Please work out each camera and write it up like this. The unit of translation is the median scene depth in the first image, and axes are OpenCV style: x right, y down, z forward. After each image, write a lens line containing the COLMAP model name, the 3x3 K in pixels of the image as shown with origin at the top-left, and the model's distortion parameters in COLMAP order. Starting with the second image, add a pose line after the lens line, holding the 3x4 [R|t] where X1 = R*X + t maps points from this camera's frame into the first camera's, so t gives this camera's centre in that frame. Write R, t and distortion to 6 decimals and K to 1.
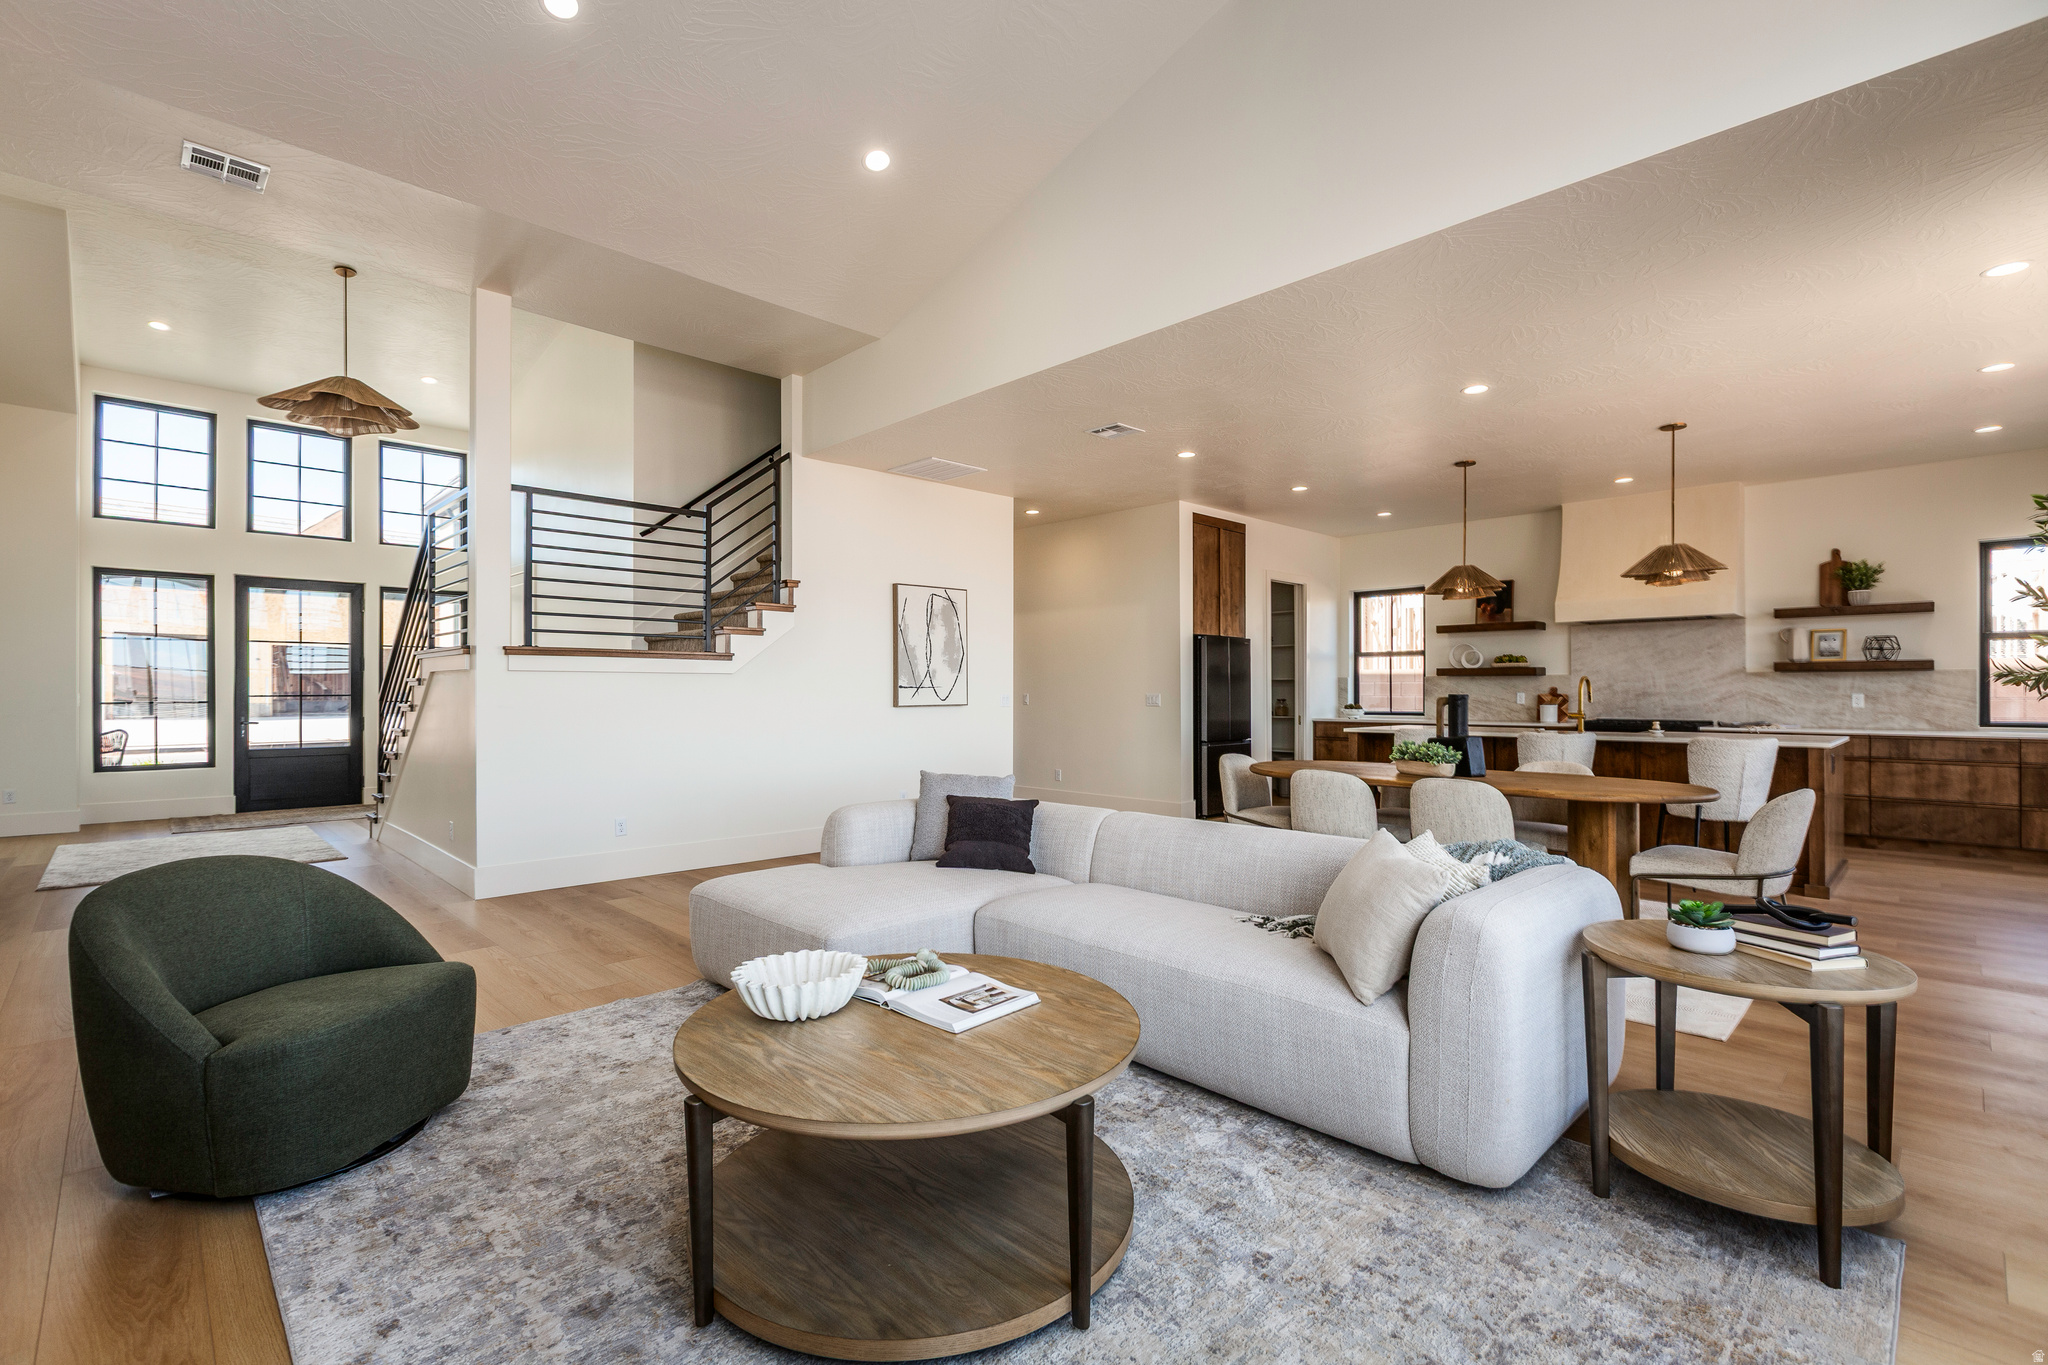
lens RADIAL K [[915.4, 0, 1017.0], [0, 915.4, 690.7], [0, 0, 1]] dist [-0.001155, -0.000747]
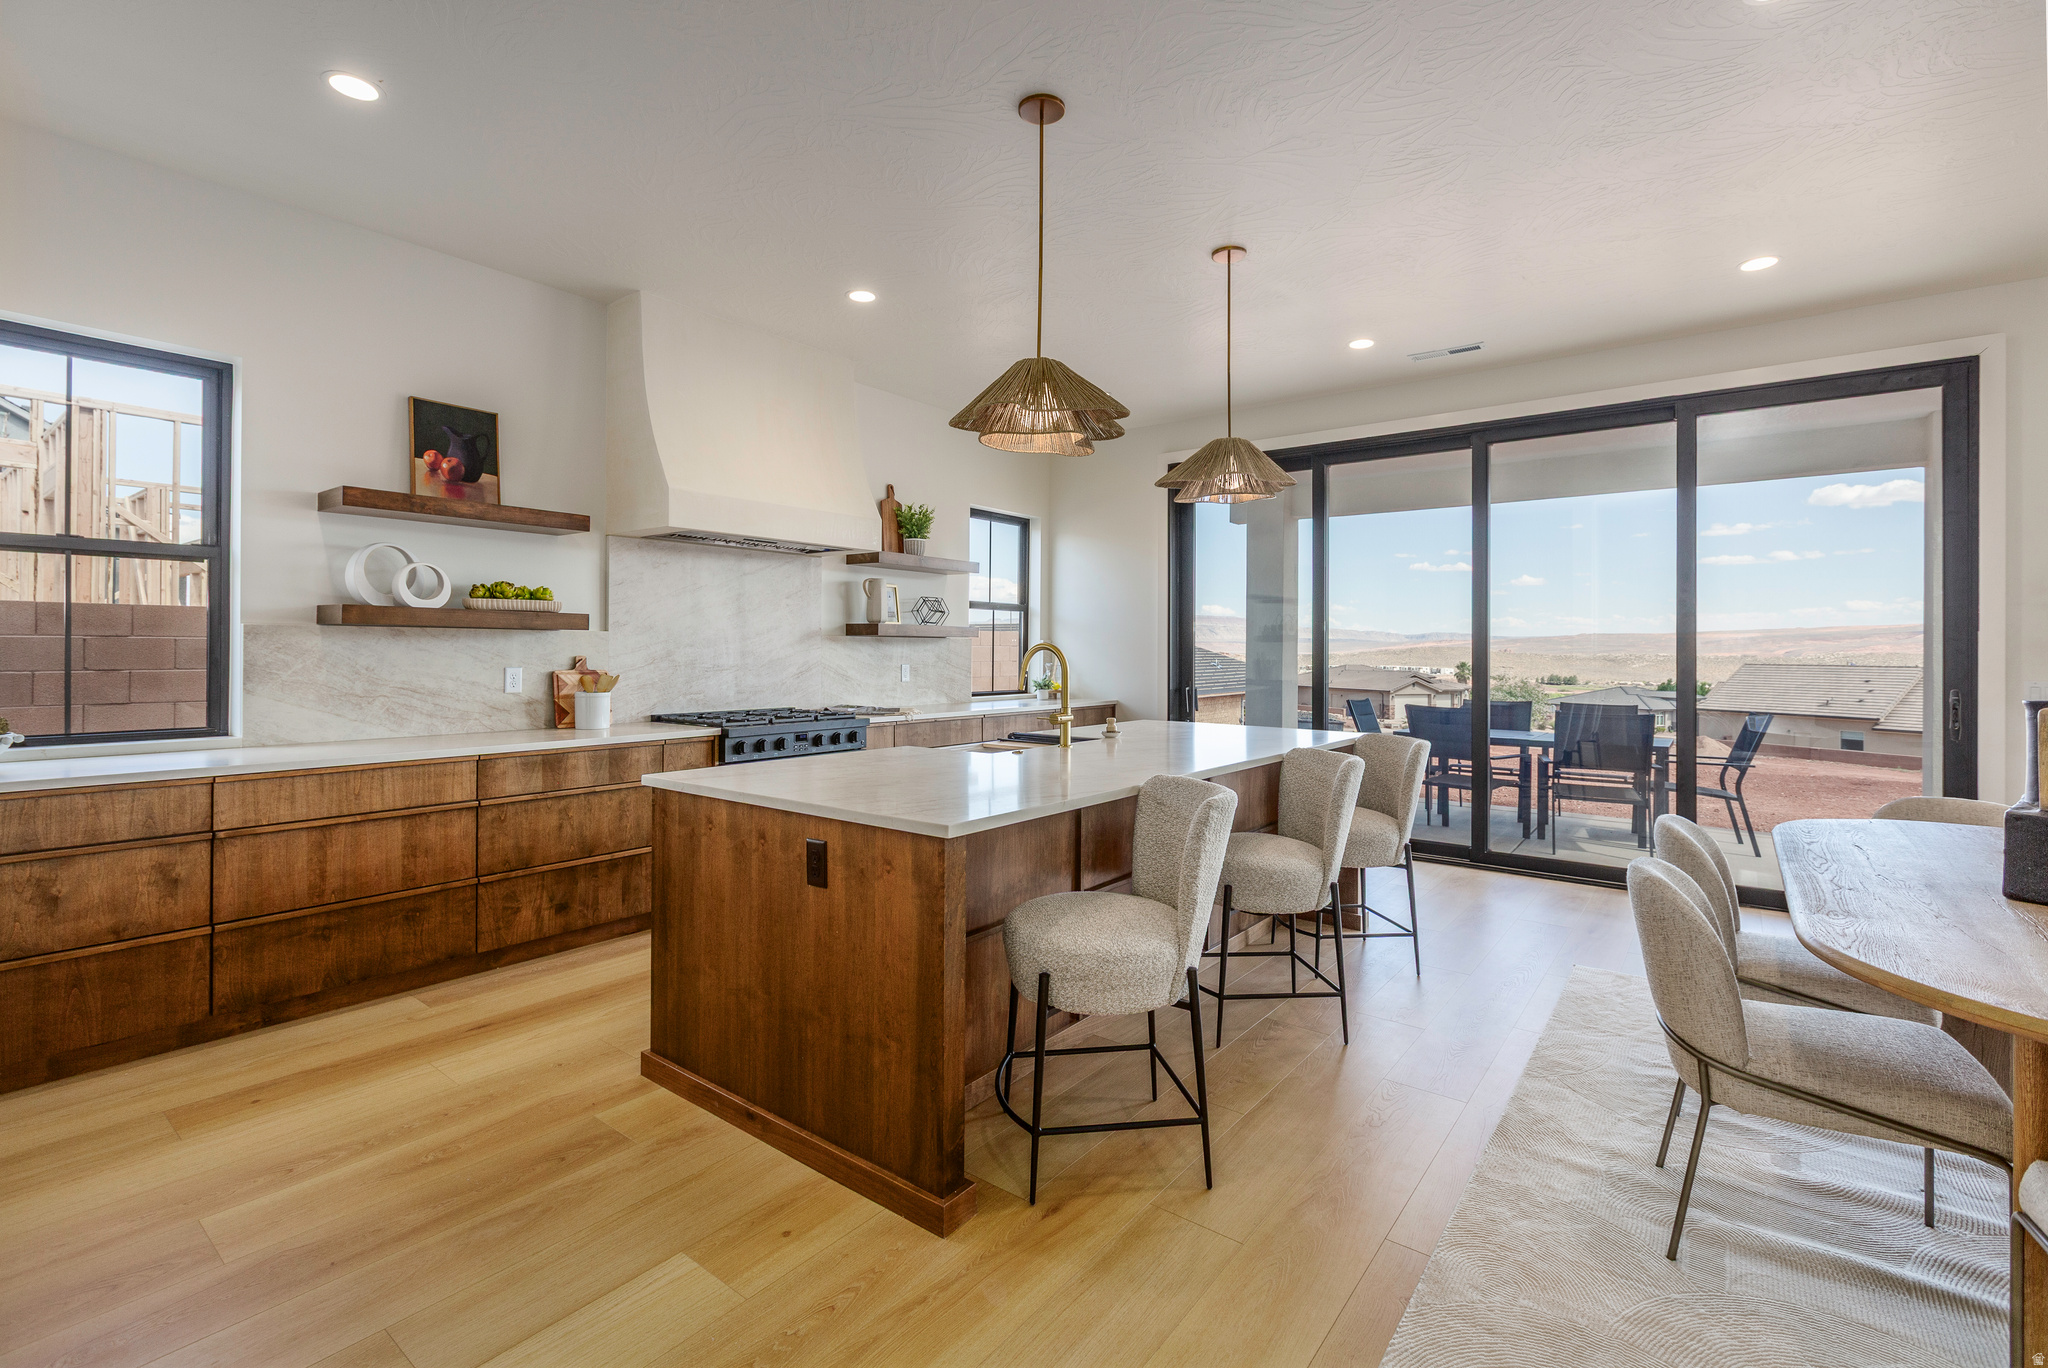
lens RADIAL K [[915.4, 0, 1013.8], [0, 915.4, 647.5], [0, 0, 1]] dist [-0.001155, -0.000747]
pose [[-0.128320, 0.002488, 0.991730, 0.087618], [-0.007907, 0.999963, -0.003532, -0.010097], [-0.991701, -0.008295, -0.128296, 0.996623]]
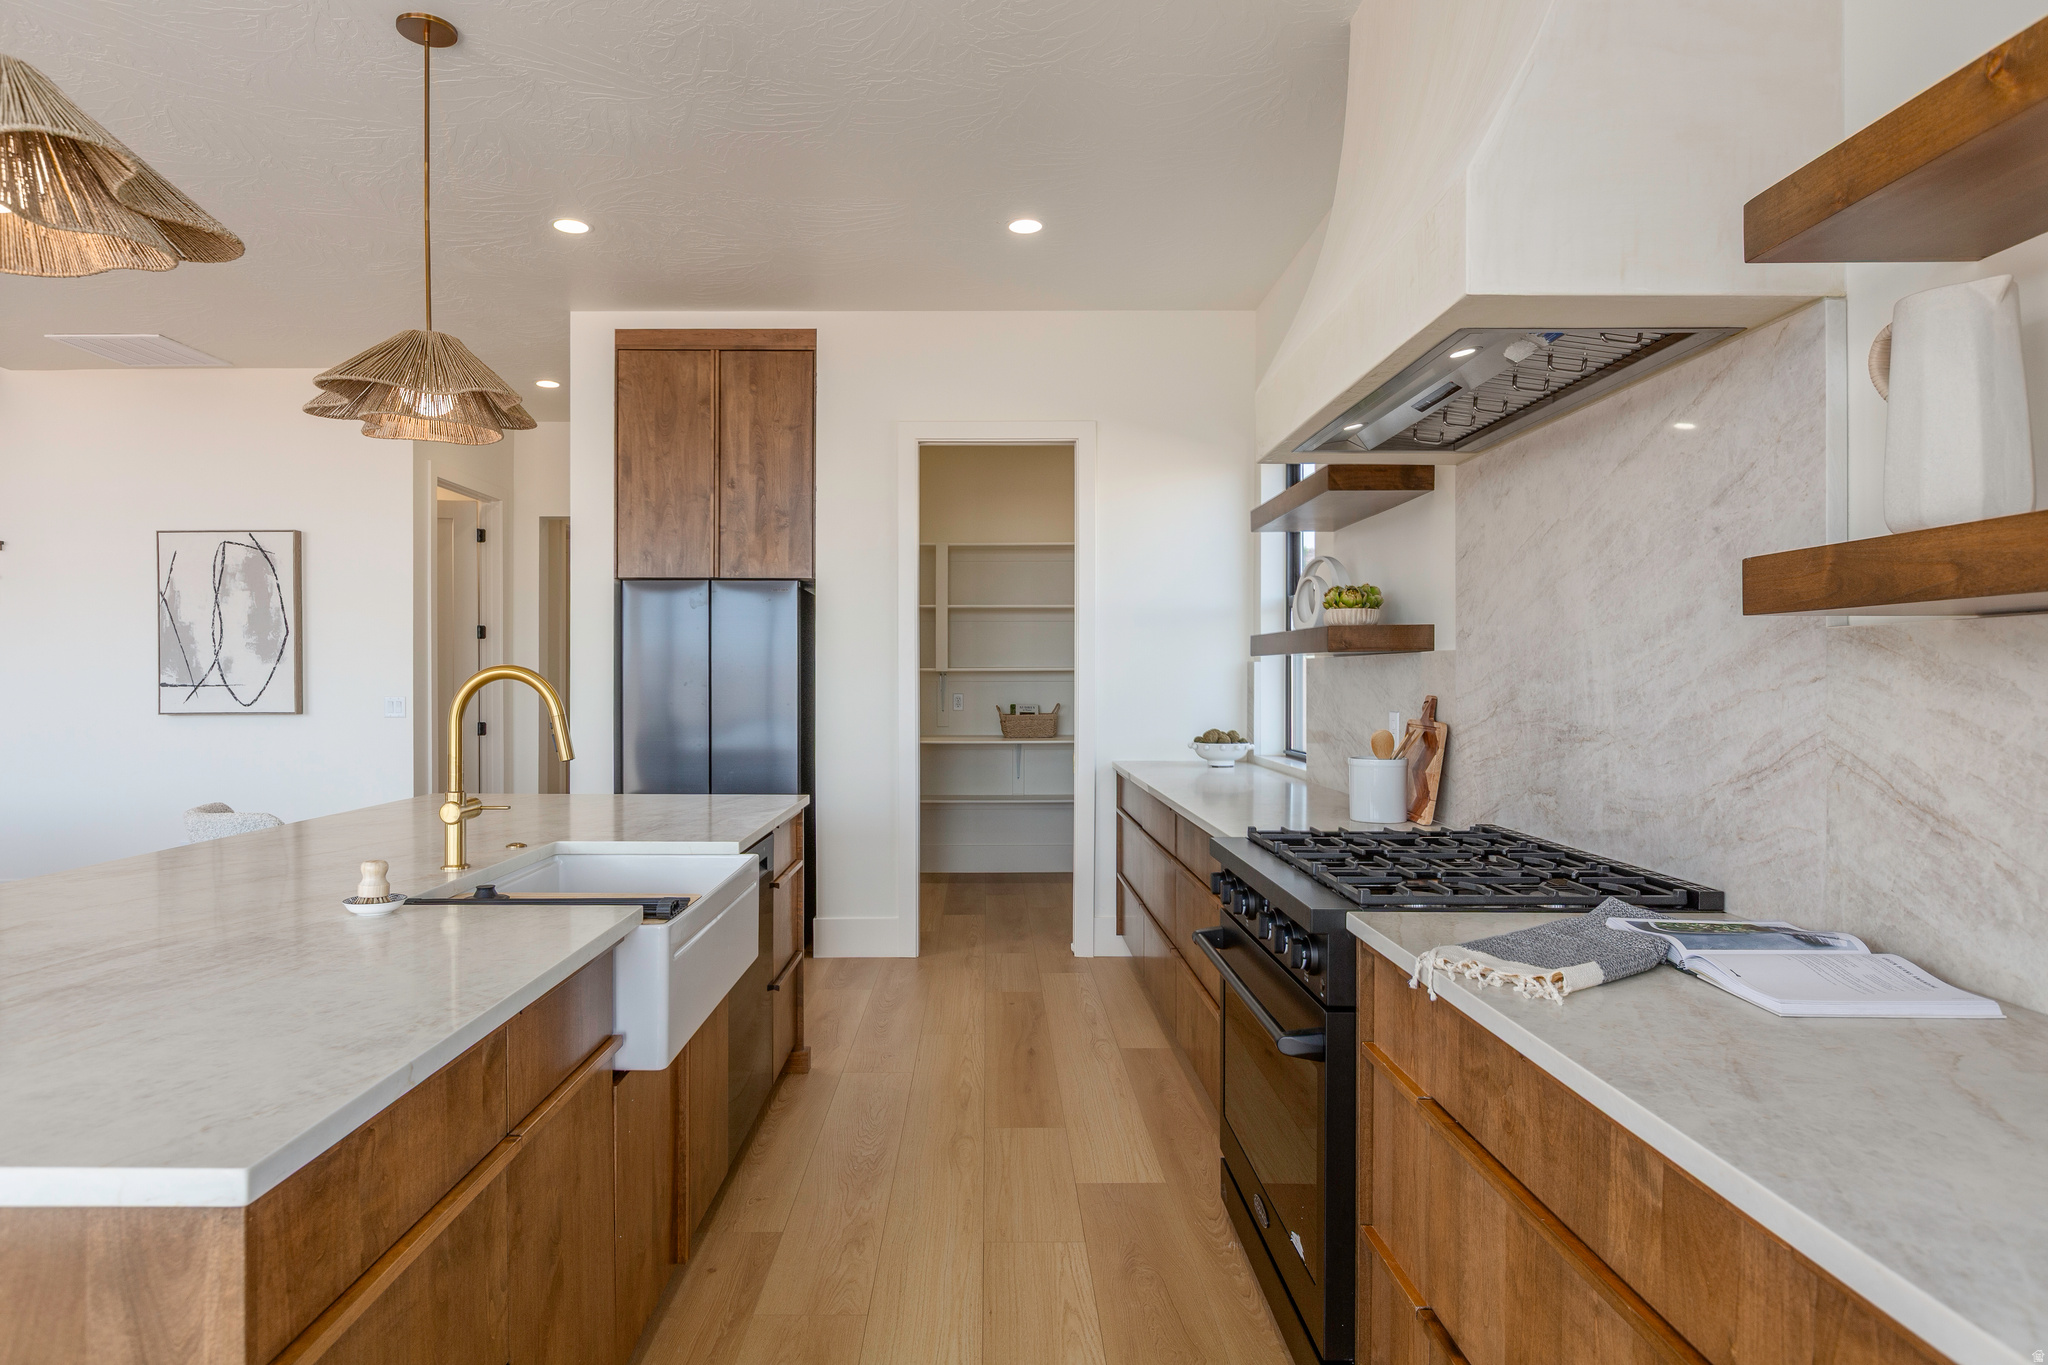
lens RADIAL K [[1170.1, 0, 1011.3], [0, 1170.1, 682.1], [0, 0, 1]] dist [-0.012611, 0.005213]
pose [[0.726033, 0.004633, -0.687645, 0.881873], [-0.001742, 0.999986, 0.004899, -0.011196], [0.687658, -0.002359, 0.726031, 0.785997]]
